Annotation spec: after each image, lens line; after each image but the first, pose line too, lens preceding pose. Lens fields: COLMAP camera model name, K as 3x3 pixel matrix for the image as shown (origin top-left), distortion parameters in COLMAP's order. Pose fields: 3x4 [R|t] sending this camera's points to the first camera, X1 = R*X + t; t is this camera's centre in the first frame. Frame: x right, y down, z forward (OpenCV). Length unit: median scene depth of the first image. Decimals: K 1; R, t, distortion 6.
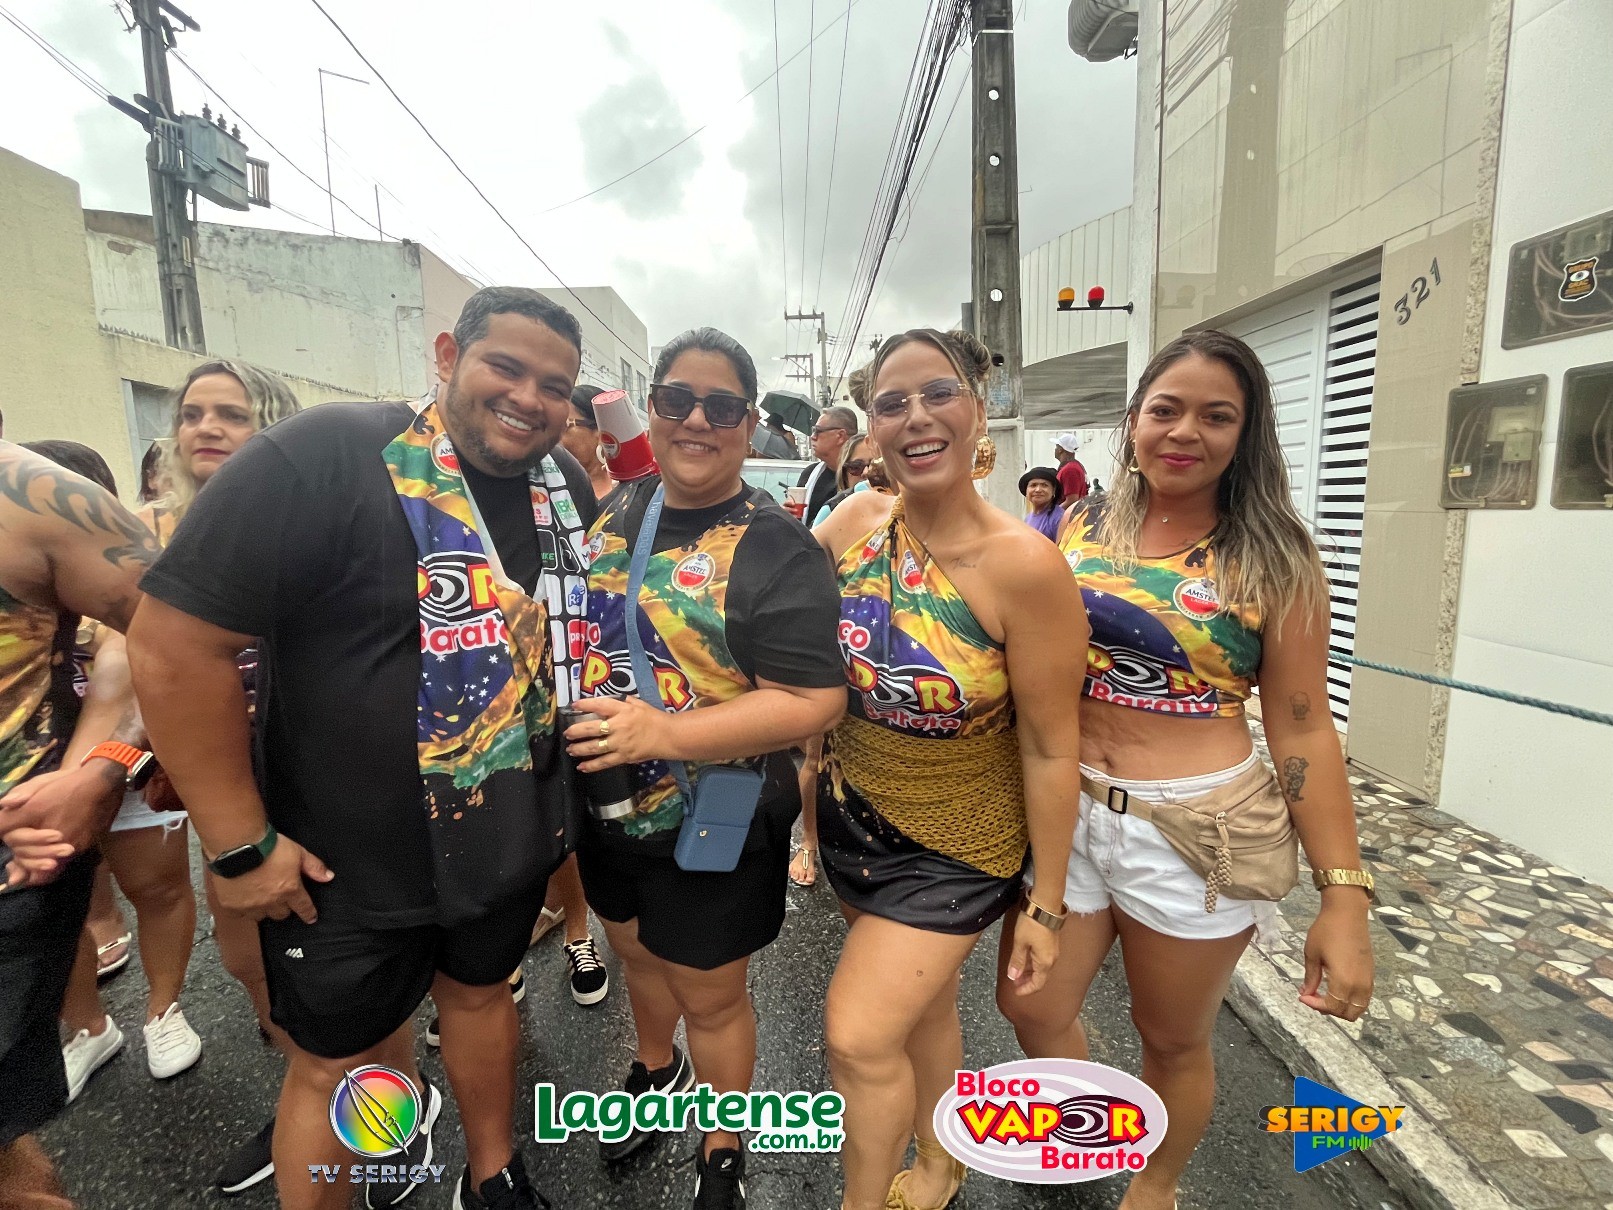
lens RADIAL K [[704.4, 0, 820.1], [0, 704.4, 603.1], [0, 0, 1]] dist [-0.004704, 0.001078]
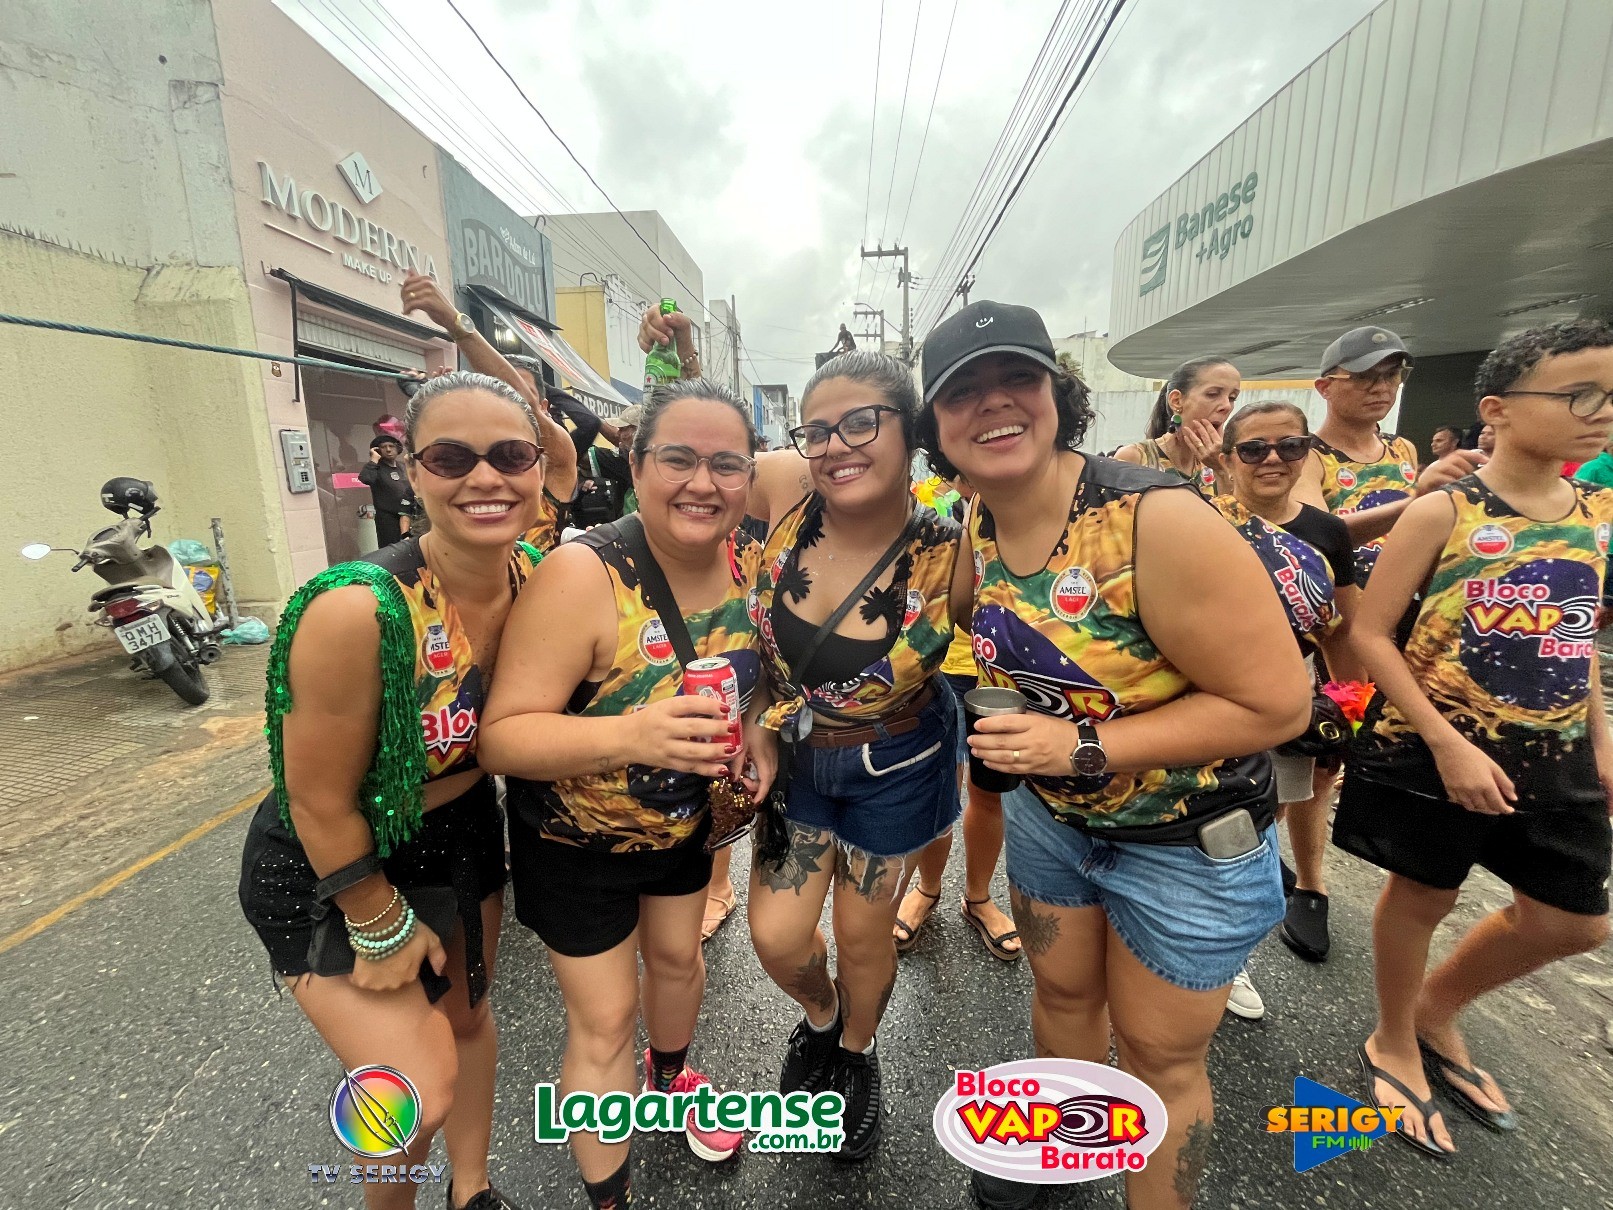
lens RADIAL K [[633.4, 0, 822.5], [0, 633.4, 596.6], [0, 0, 1]] dist [-0.006992, 0.001130]
pose [[0.997418, 0.024120, -0.067636, -0.092628], [-0.020686, 0.998483, 0.051022, -0.083638], [0.068764, -0.049491, 0.996405, 0.571665]]
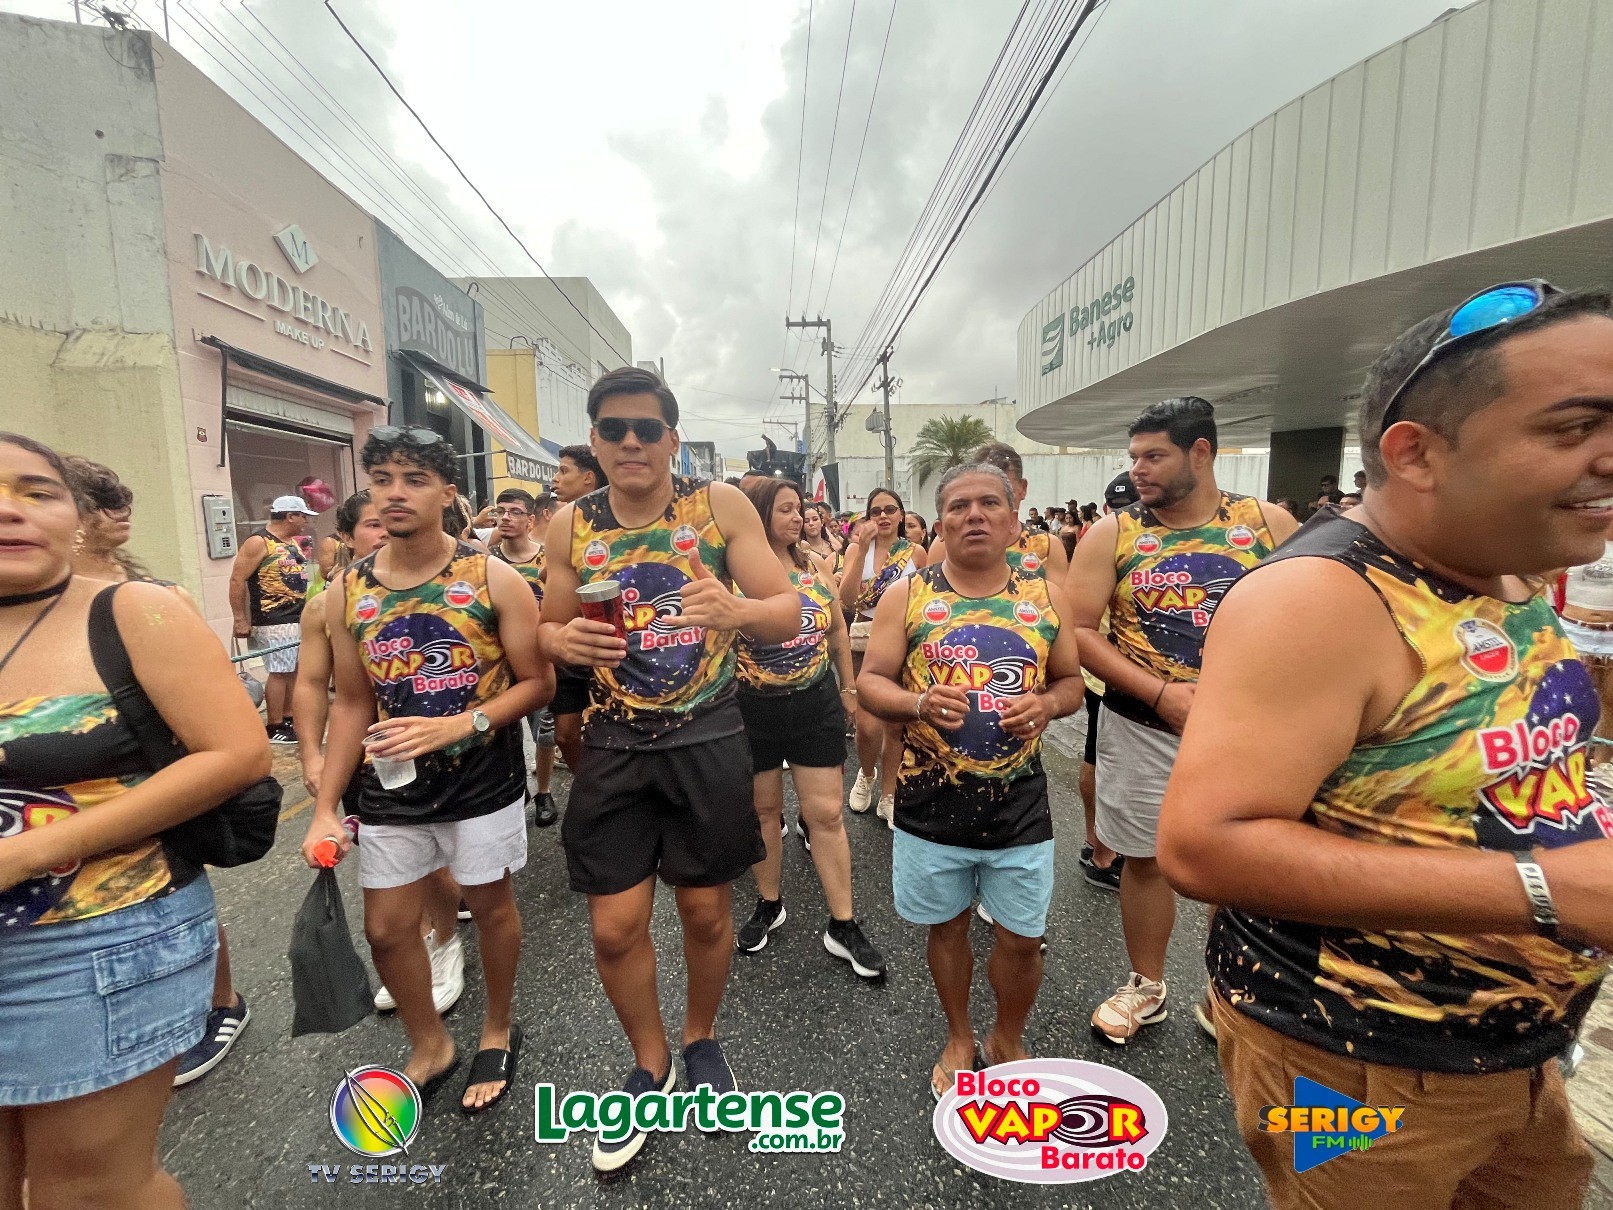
lens RADIAL K [[633.4, 0, 813.8], [0, 633.4, 603.5], [0, 0, 1]] dist [-0.006992, 0.001130]
pose [[0.999482, 0.007721, 0.031254, -0.099496], [-0.006998, 0.999707, -0.023180, -0.089209], [-0.031423, 0.022950, 0.999243, 0.544041]]
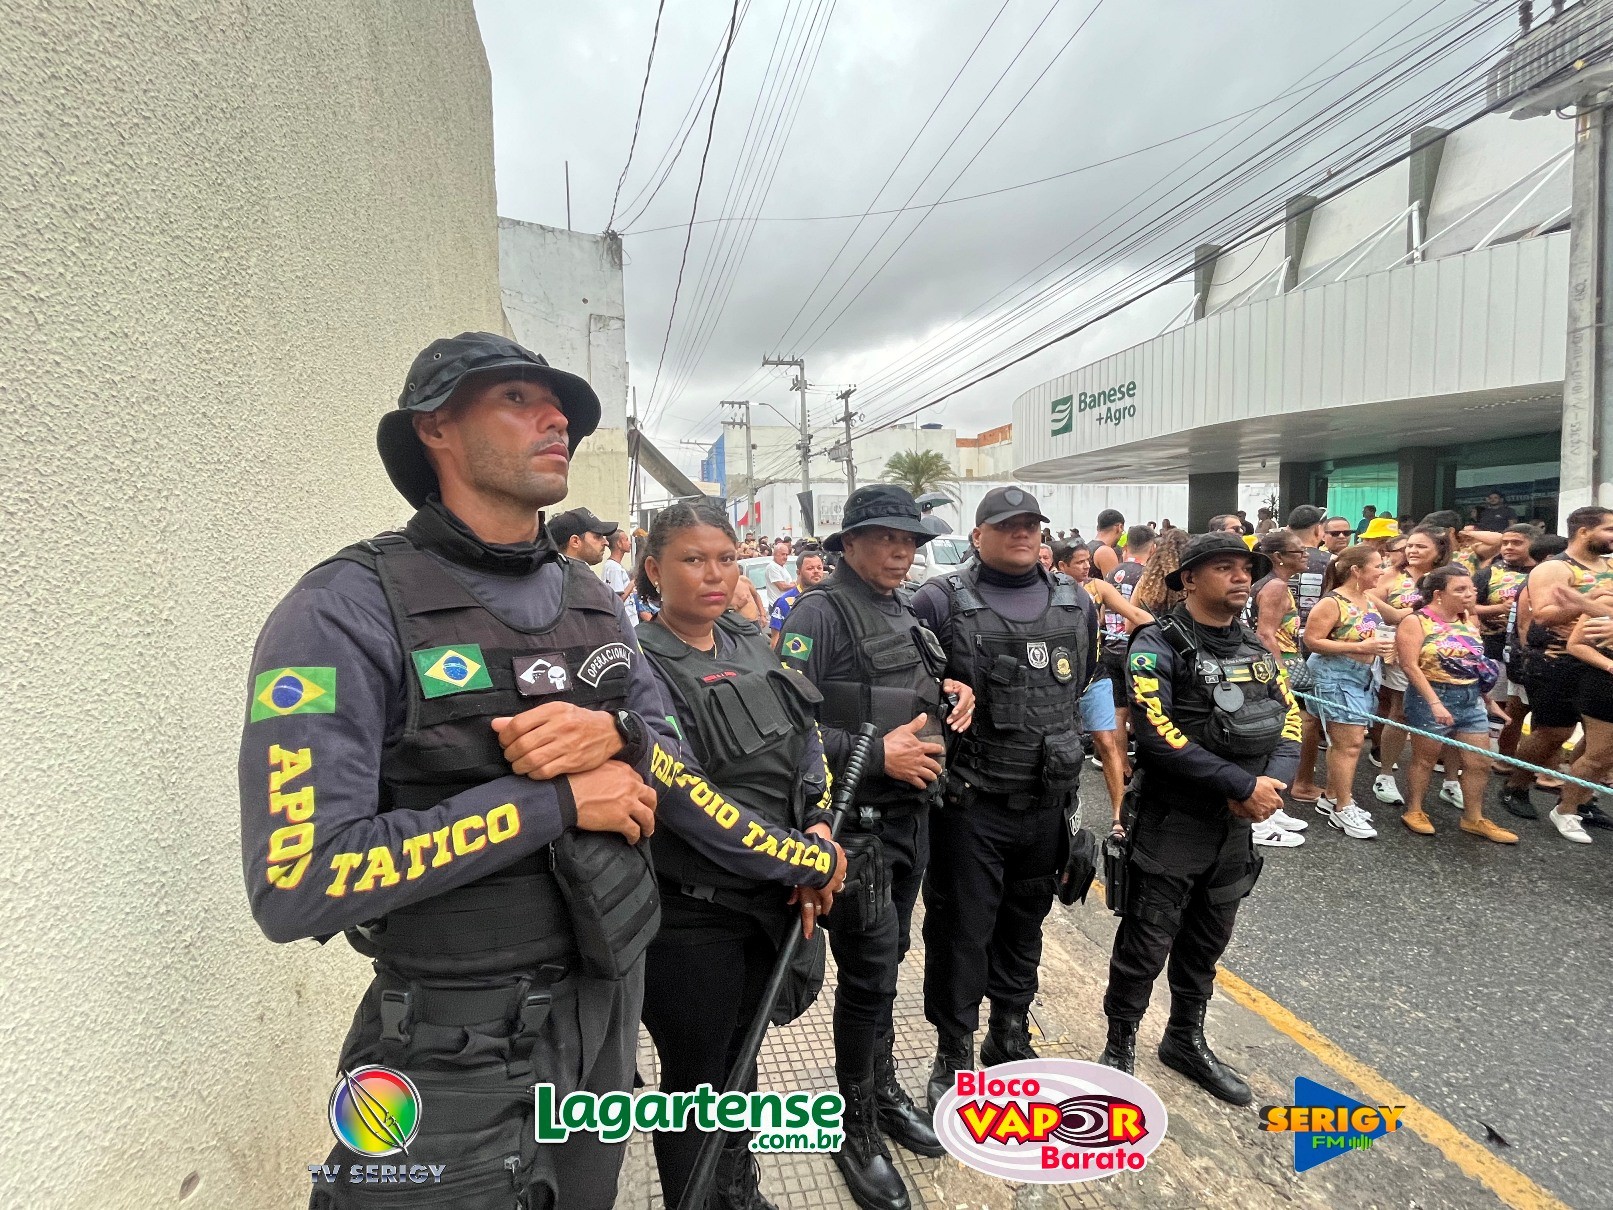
lens RADIAL K [[704.4, 0, 806.1], [0, 704.4, 607.9], [0, 0, 1]] dist [-0.004704, 0.001078]
pose [[0.974792, -0.019556, 0.222258, -0.558446], [0.033243, 0.997762, -0.058011, -0.042175], [-0.220627, 0.063937, 0.973260, 0.207054]]
